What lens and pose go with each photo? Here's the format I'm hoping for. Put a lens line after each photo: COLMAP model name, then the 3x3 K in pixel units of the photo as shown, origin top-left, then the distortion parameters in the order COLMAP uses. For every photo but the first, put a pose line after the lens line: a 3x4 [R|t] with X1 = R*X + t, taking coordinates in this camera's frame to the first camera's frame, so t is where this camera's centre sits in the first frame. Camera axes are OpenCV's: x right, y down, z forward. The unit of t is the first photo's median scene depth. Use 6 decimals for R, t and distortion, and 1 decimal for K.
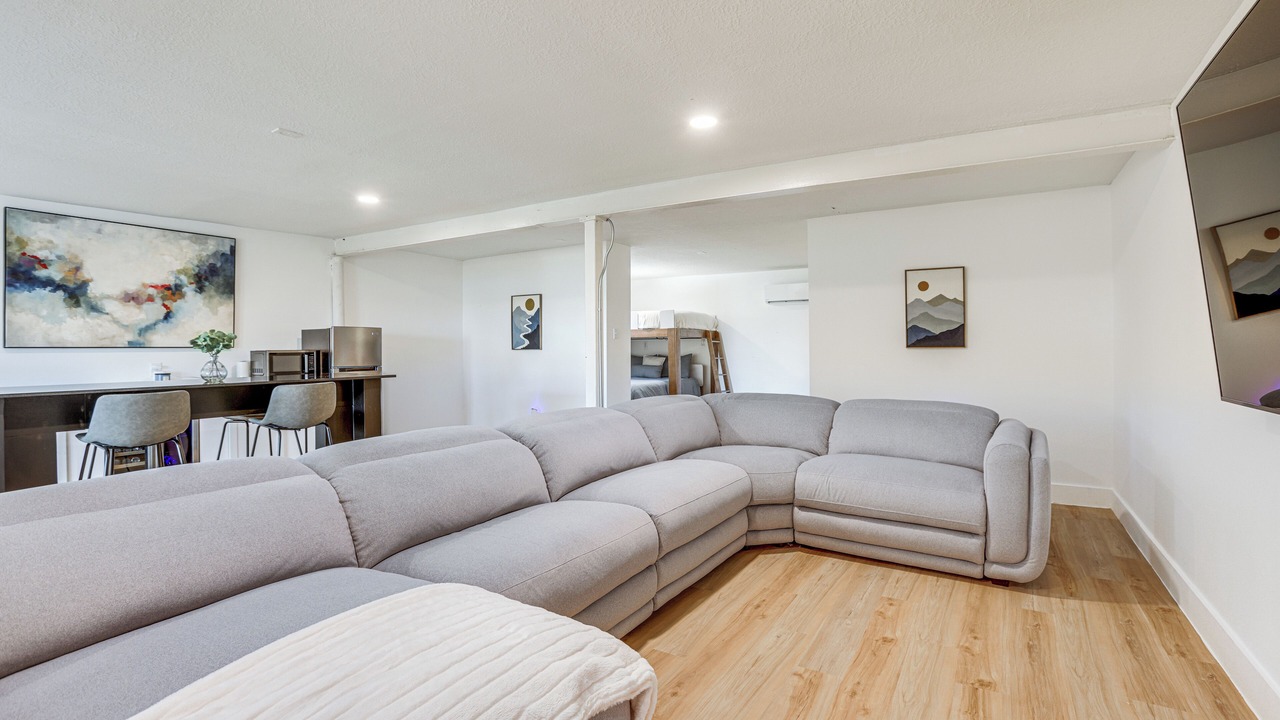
lens RADIAL K [[586.4, 0, 638.8], [0, 586.4, 352.8], [0, 0, 1]] dist [-0.045765, 0.004082]
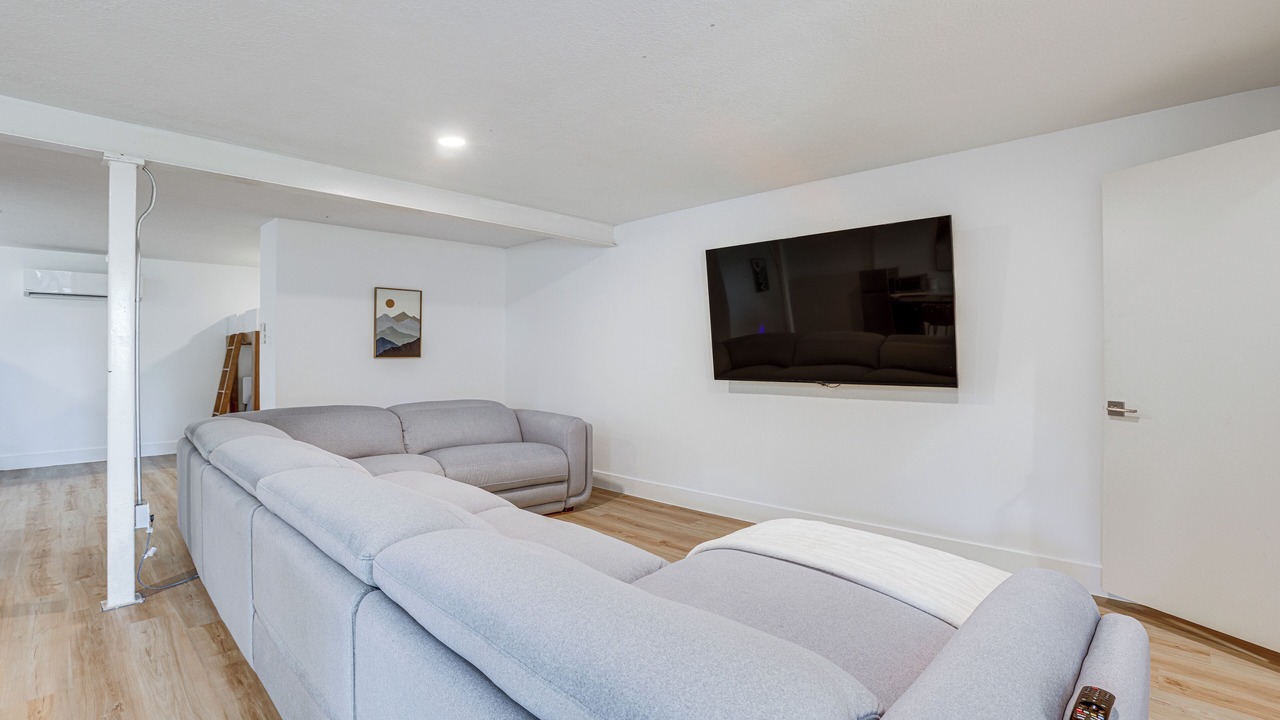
lens RADIAL K [[586.4, 0, 640.3], [0, 586.4, 356.9], [0, 0, 1]] dist [-0.045765, 0.004082]
pose [[0.227189, 0.001411, 0.973850, -0.644513], [0.008898, 0.999954, -0.003524, -0.002486], [-0.973810, 0.009466, 0.227166, 0.338362]]
